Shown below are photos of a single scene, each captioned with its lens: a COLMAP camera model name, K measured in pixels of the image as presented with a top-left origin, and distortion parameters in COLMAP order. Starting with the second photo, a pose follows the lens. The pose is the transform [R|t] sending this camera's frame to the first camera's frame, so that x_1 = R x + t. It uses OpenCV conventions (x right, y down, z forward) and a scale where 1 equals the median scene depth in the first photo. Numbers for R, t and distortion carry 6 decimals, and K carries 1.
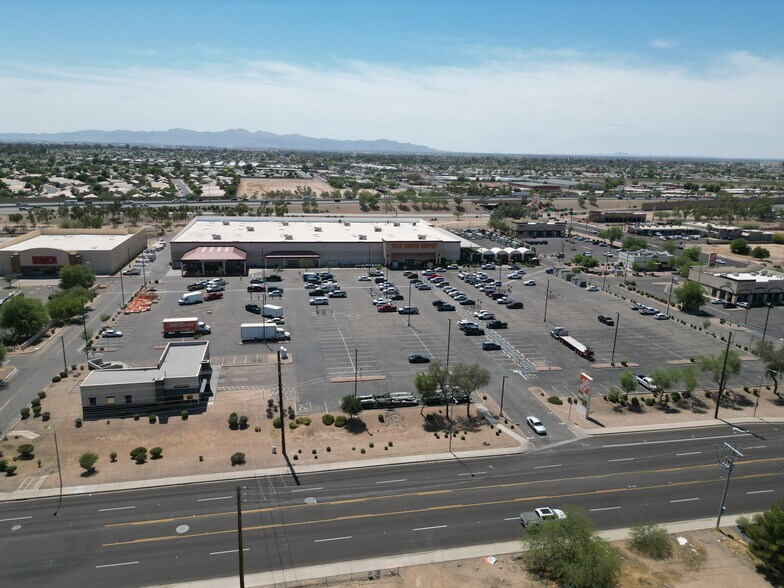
lens RADIAL K [[553.6, 0, 388.1], [0, 553.6, 291.8], [0, 0, 1]] dist [0.061597, -0.054572]
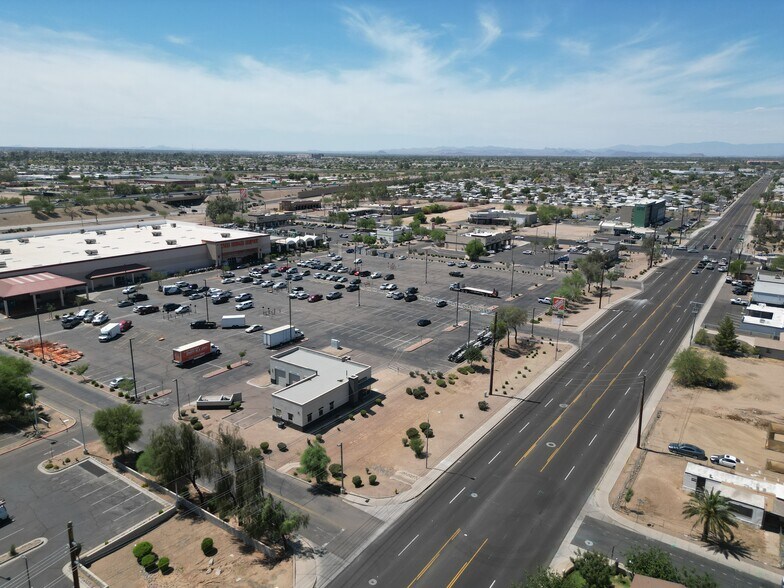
lens RADIAL K [[553.6, 0, 387.9], [0, 553.6, 292.8], [0, 0, 1]] dist [0.061597, -0.054572]
pose [[0.727201, -0.183837, 0.661350, -0.709167], [0.175283, 0.981260, 0.080027, -0.047718], [-0.663668, 0.057727, 0.745796, 0.127962]]
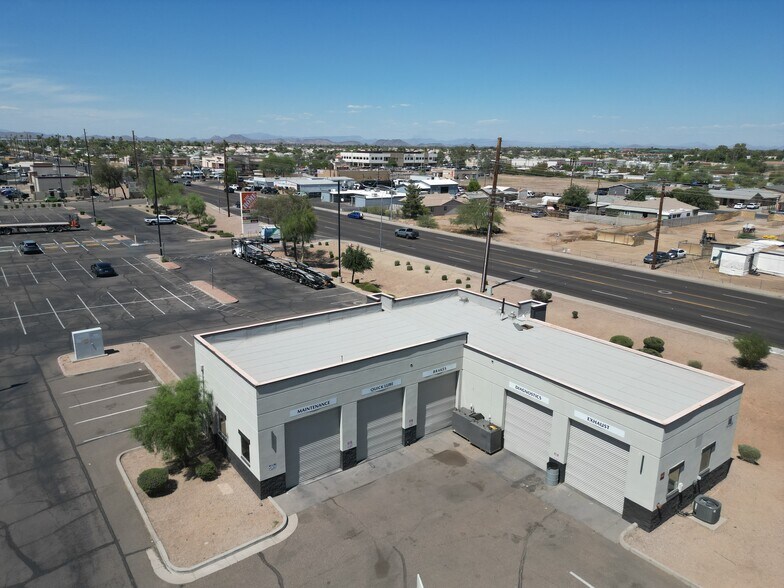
lens RADIAL K [[553.6, 0, 388.5], [0, 553.6, 290.7], [0, 0, 1]] dist [0.061597, -0.054572]
pose [[-0.424471, -0.258740, 0.867686, -0.480350], [0.194942, 0.909711, 0.366637, -0.004129], [-0.884207, 0.324775, -0.335706, 0.843507]]
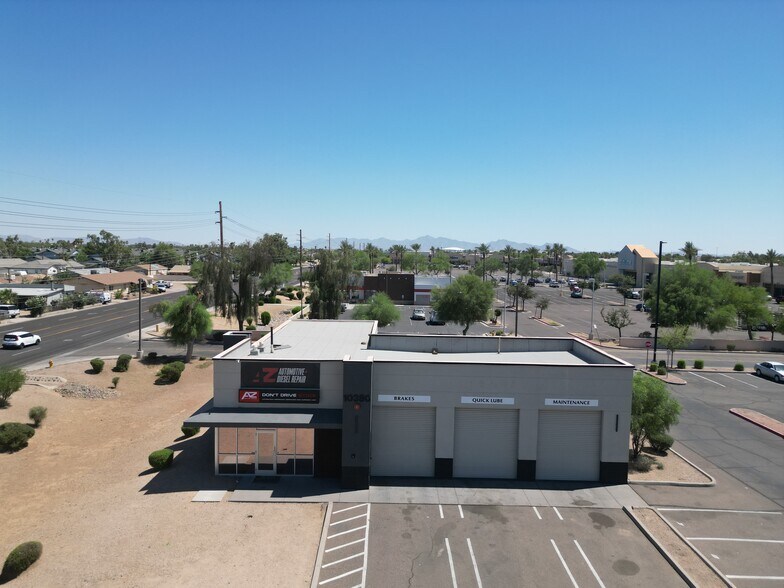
lens RADIAL K [[553.6, 0, 387.3], [0, 553.6, 294.8], [0, 0, 1]] dist [0.061597, -0.054572]
pose [[-0.207466, 0.048150, -0.977057, -0.077698], [-0.262739, 0.959346, 0.103067, 0.054049], [0.942298, 0.278094, -0.186381, 0.795101]]
